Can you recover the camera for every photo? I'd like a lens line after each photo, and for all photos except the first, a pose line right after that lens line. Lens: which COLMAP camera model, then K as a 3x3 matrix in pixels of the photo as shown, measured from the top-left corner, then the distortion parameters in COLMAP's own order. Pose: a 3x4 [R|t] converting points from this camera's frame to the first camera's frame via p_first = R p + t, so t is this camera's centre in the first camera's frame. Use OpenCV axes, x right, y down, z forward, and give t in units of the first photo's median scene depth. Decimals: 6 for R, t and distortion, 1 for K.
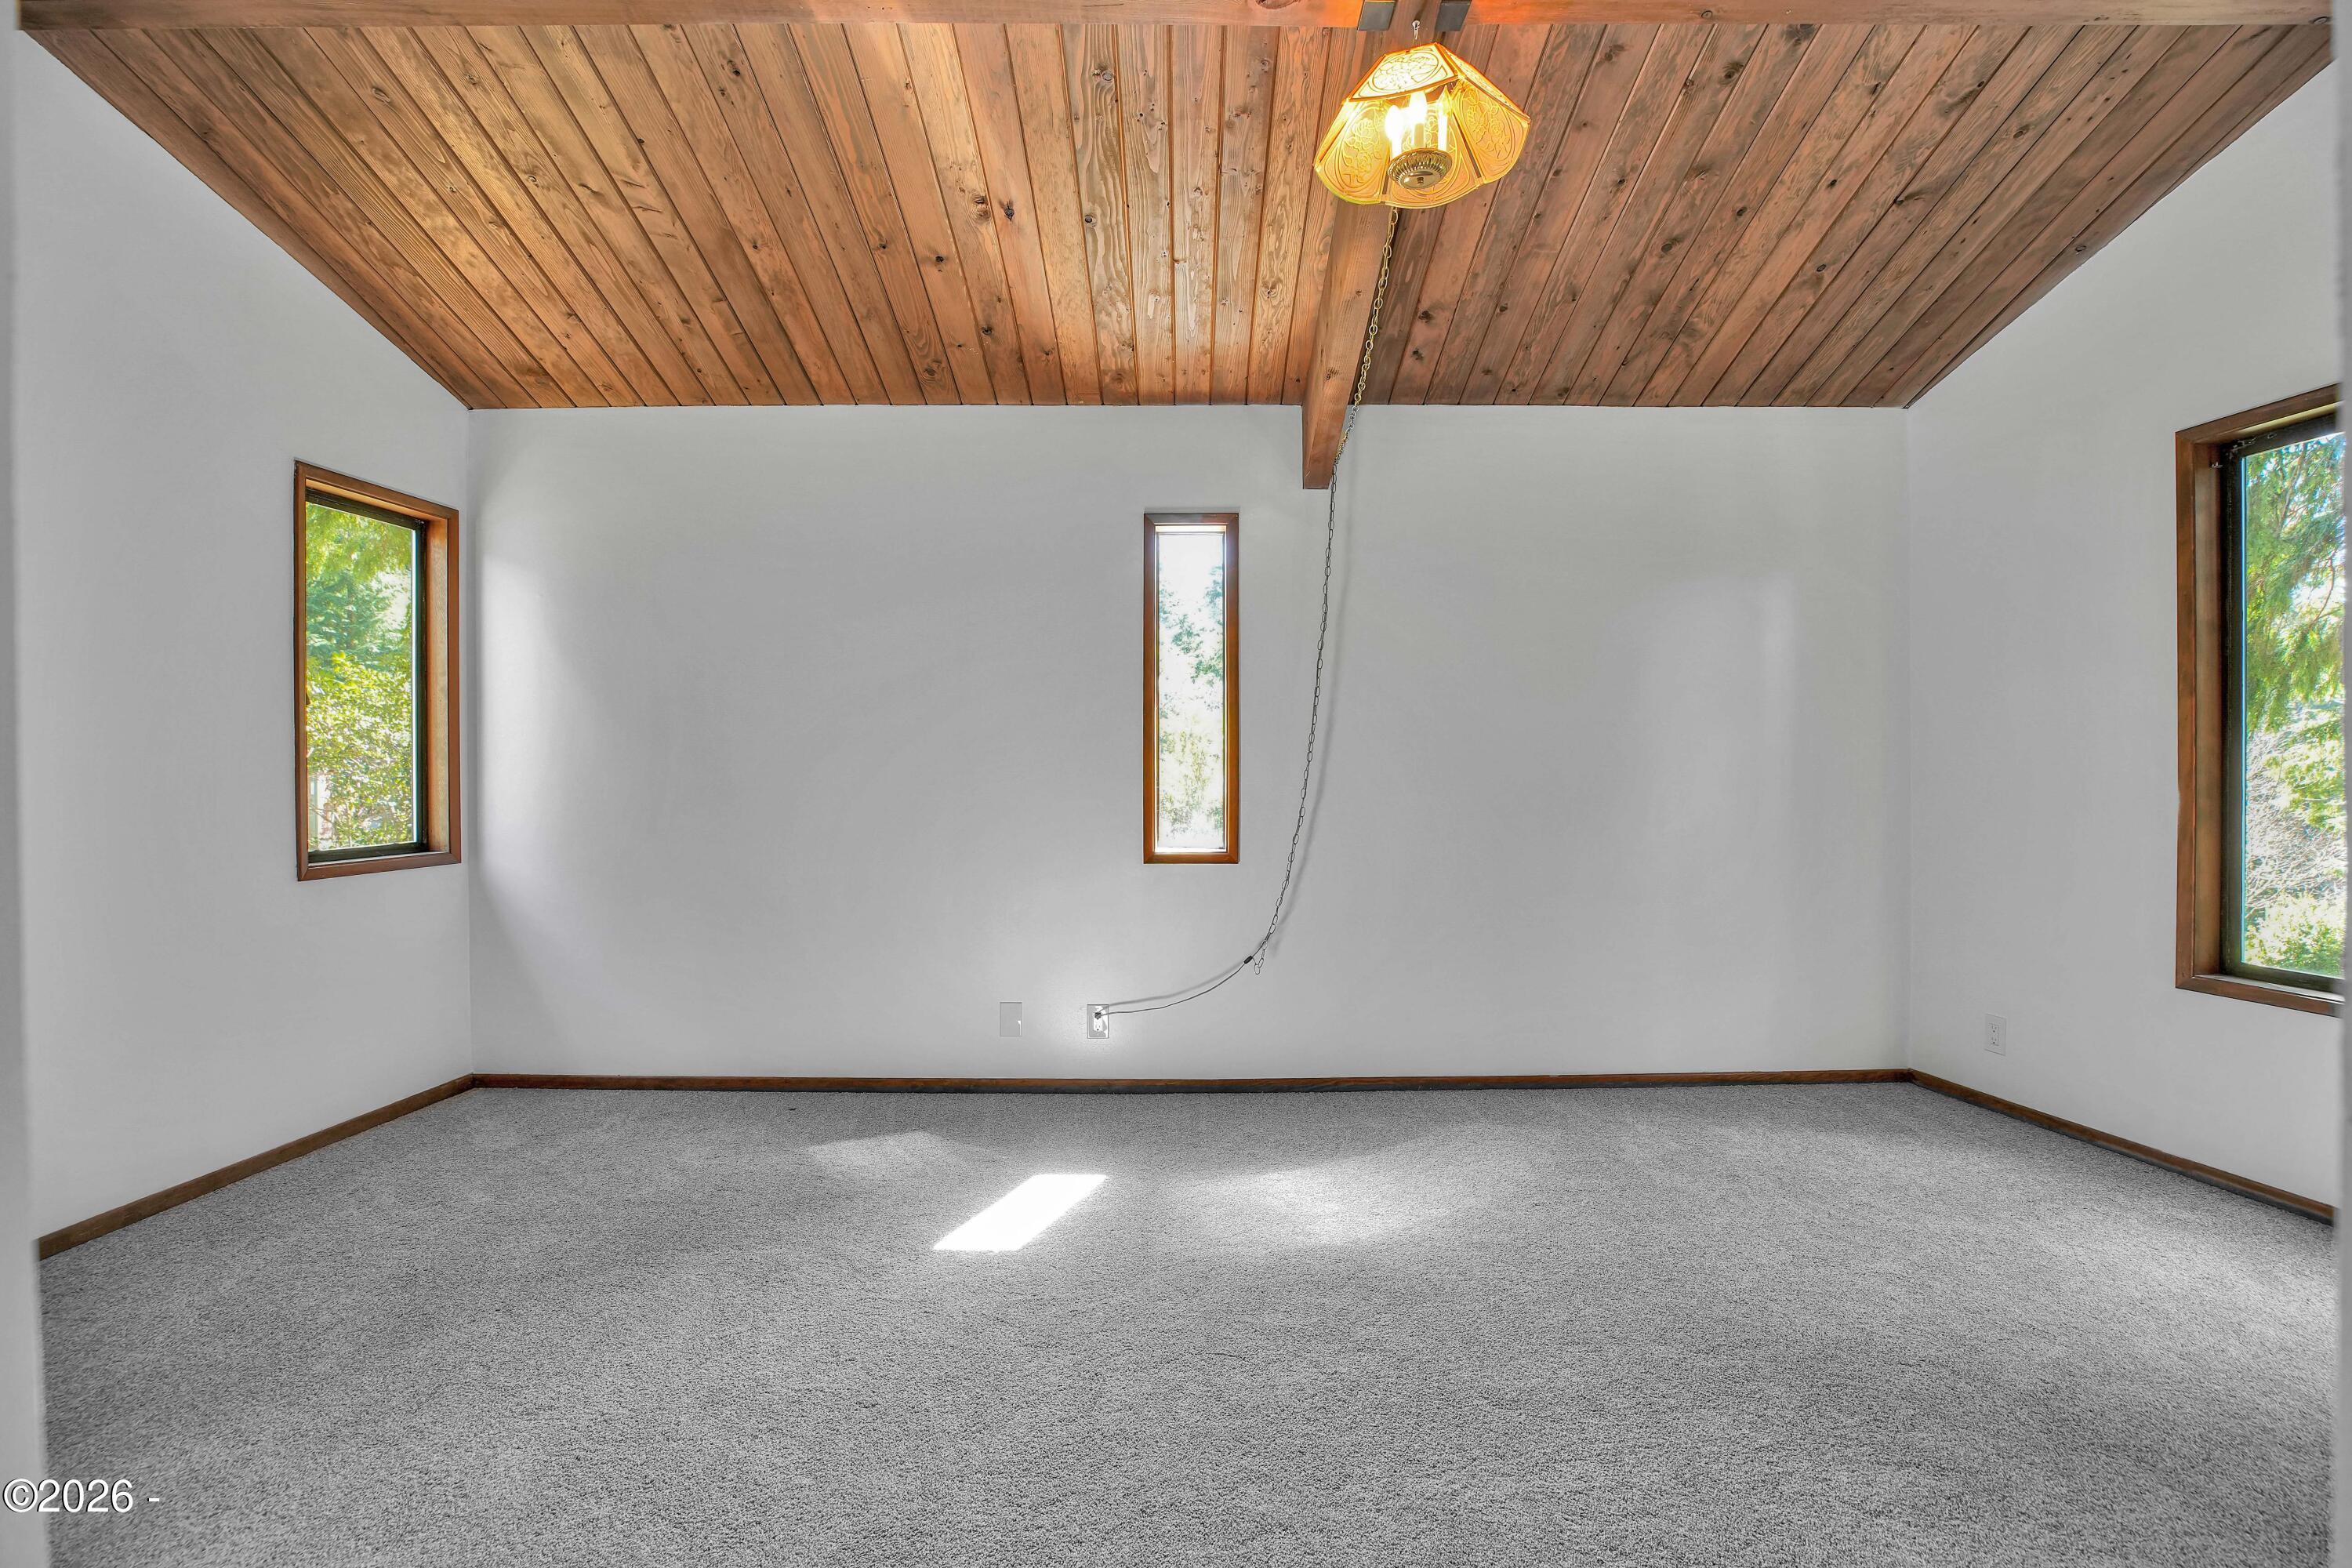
lens RADIAL K [[1081.3, 0, 1173.1], [0, 1081.3, 786.2], [0, 0, 1]] dist [-0.046672, 0.011755]
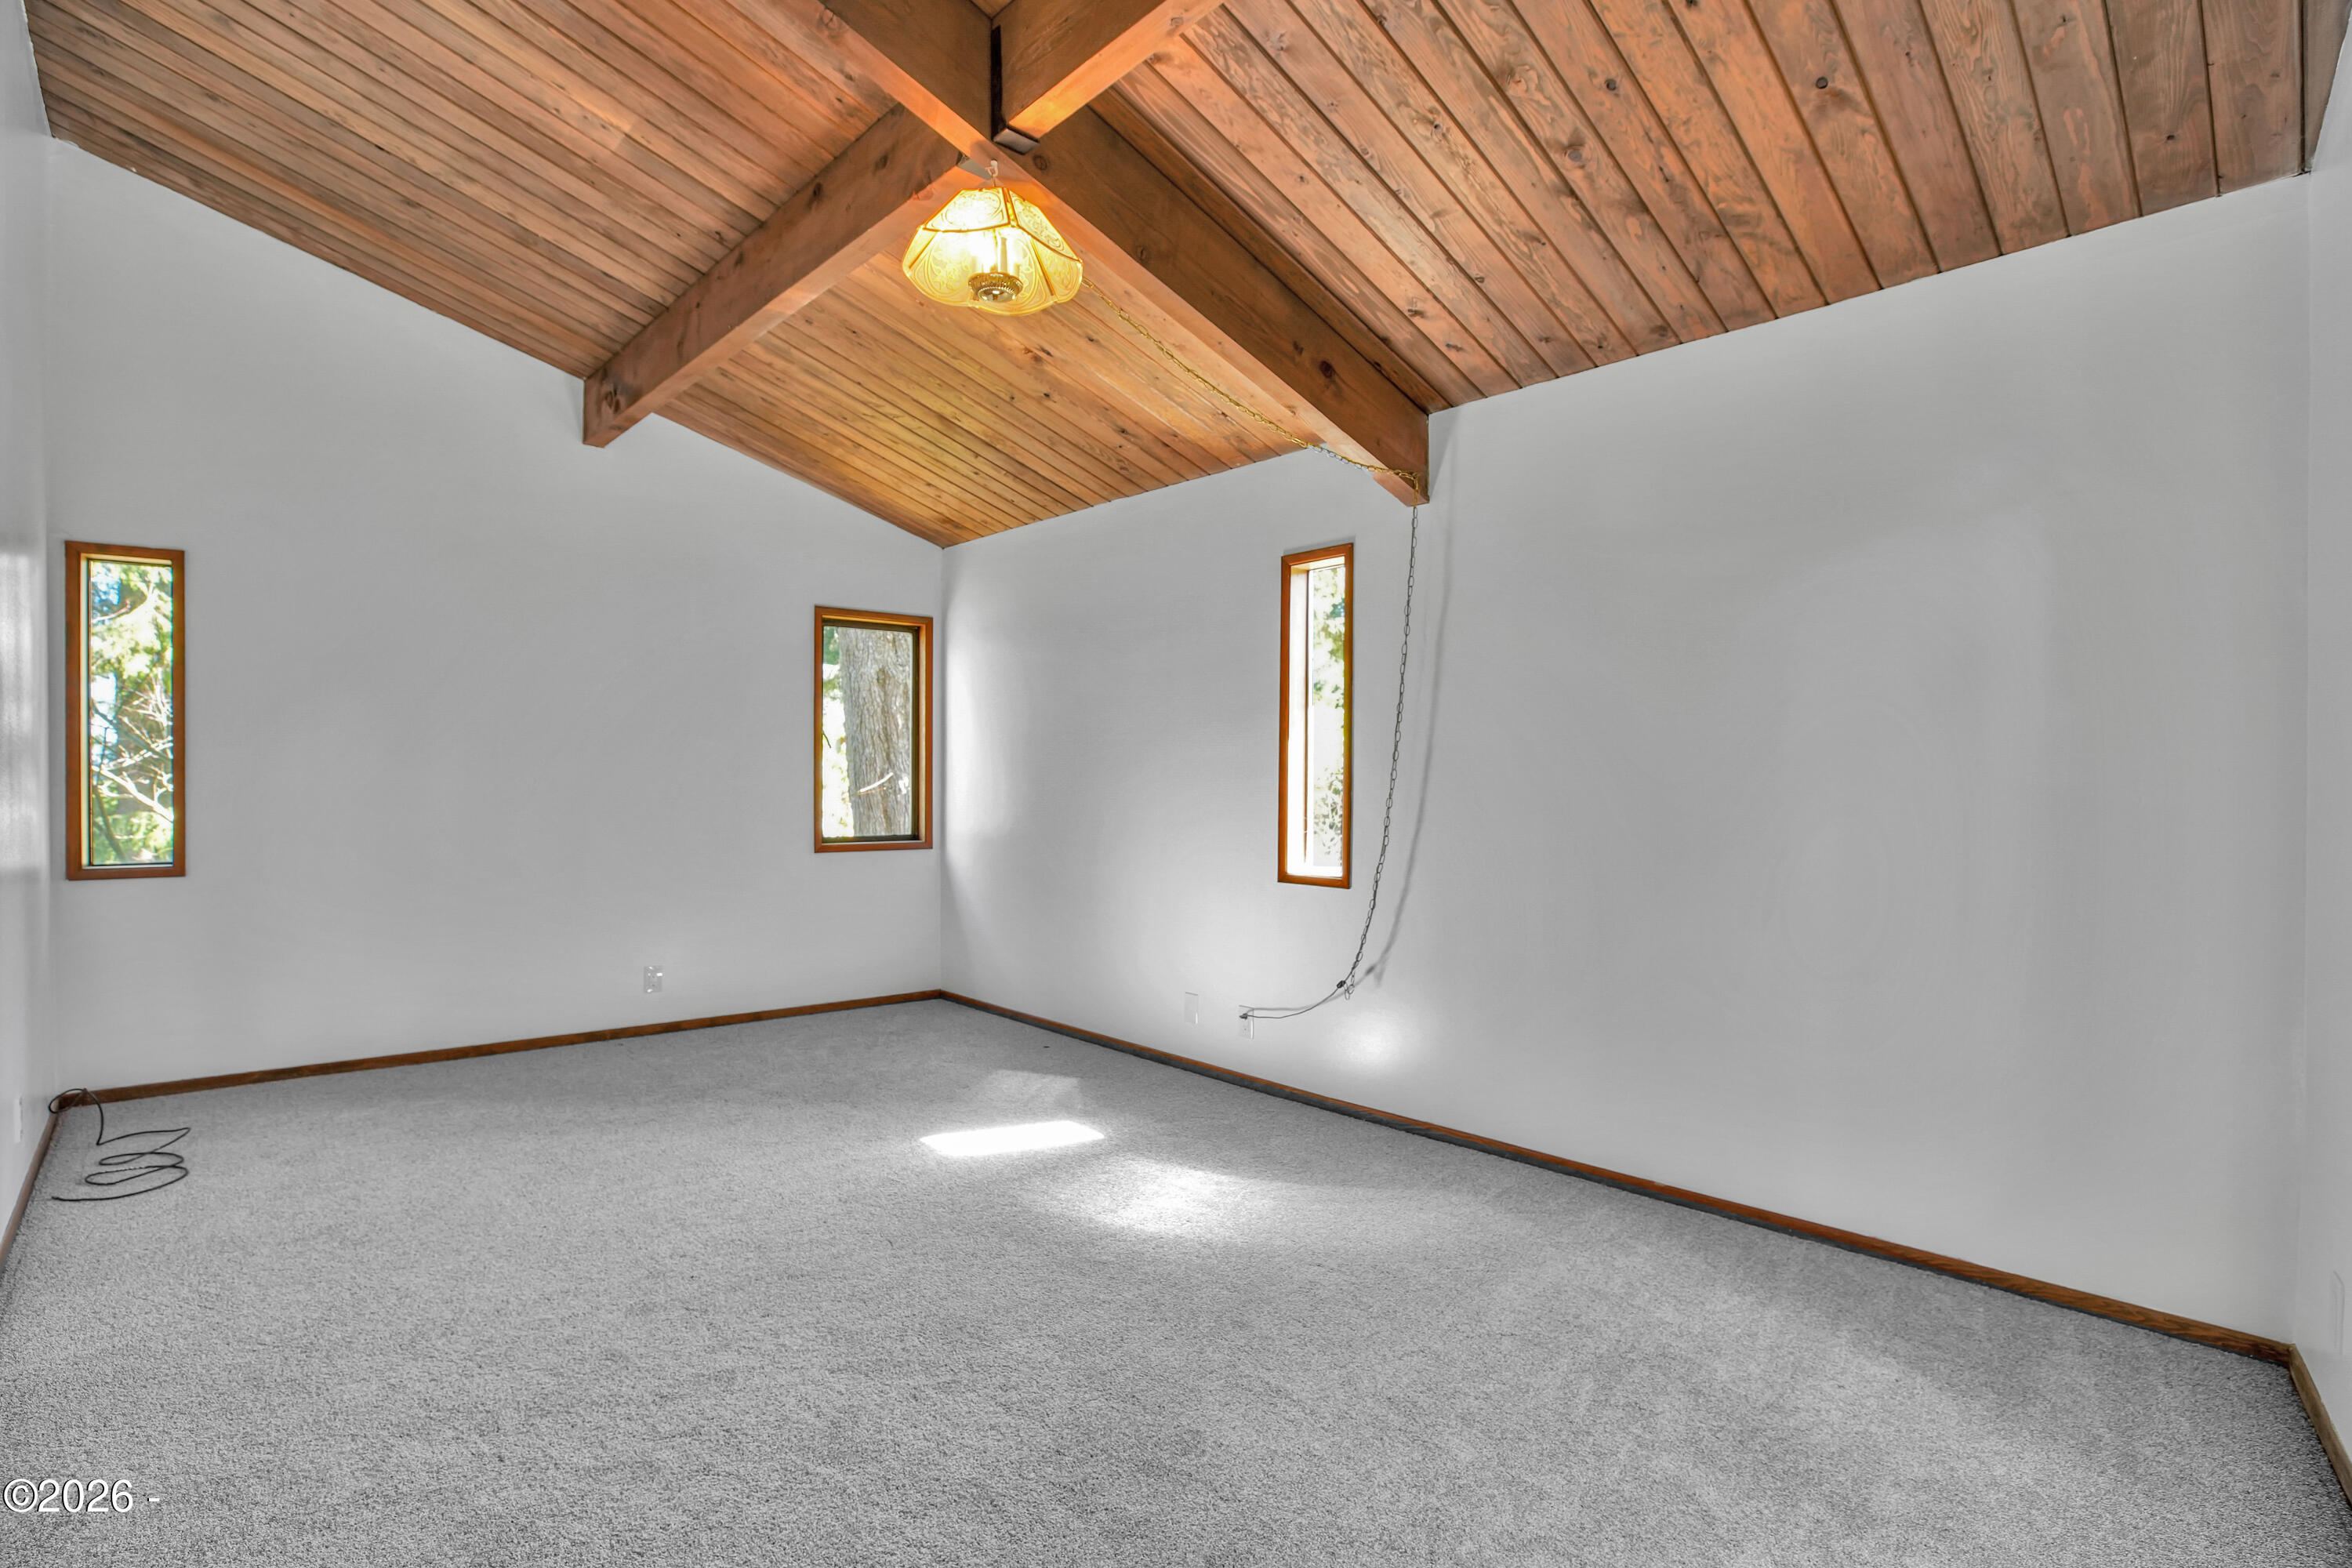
lens RADIAL K [[1098.4, 0, 1185.0], [0, 1098.4, 792.8], [0, 0, 1]] dist [-0.044391, 0.010897]
pose [[0.685442, 0.013931, -0.727994, 0.717975], [-0.015096, 0.999874, 0.004920, -0.021836], [0.727970, 0.007617, 0.685566, 0.187439]]
